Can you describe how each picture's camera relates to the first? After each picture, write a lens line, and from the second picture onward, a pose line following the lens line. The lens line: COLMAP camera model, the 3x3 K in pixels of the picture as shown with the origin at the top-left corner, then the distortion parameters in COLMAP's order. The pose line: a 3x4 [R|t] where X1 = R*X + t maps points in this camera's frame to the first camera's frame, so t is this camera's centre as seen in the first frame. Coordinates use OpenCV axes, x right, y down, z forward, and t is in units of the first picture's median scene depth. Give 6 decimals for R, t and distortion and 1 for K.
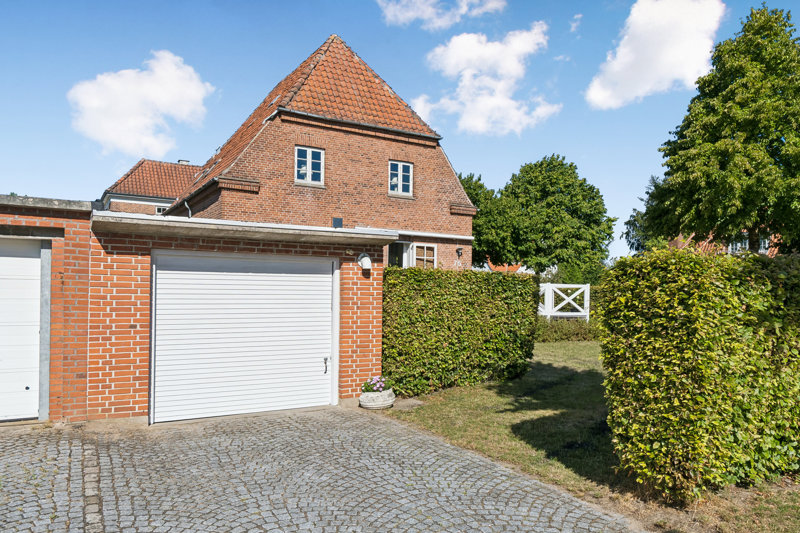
lens RADIAL K [[625.5, 0, 398.0], [0, 625.5, 264.3], [0, 0, 1]] dist [-0.079257, -0.000733]
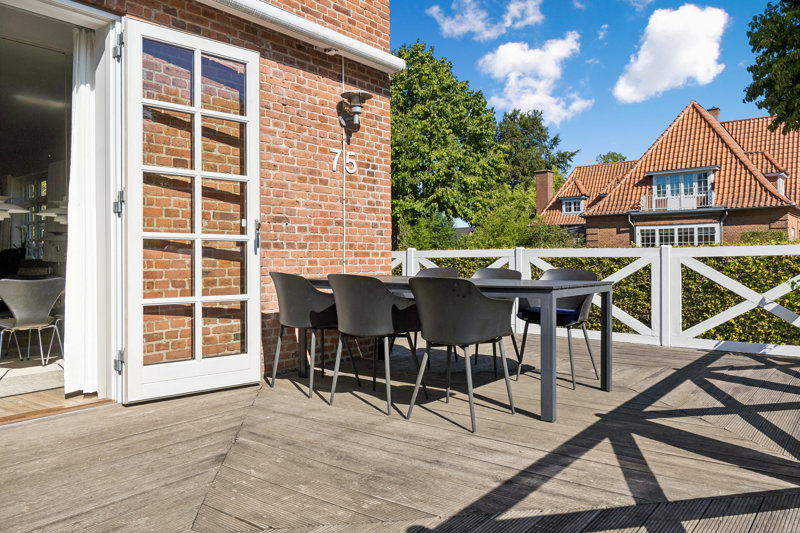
lens RADIAL K [[606.9, 0, 401.4], [0, 606.9, 264.3], [0, 0, 1]] dist [-0.010212, -0.002168]
pose [[0.941220, -0.026127, 0.336781, 0.021860], [0.005437, 0.998047, 0.062232, 0.013595], [-0.337749, -0.056743, 0.939524, 0.455413]]
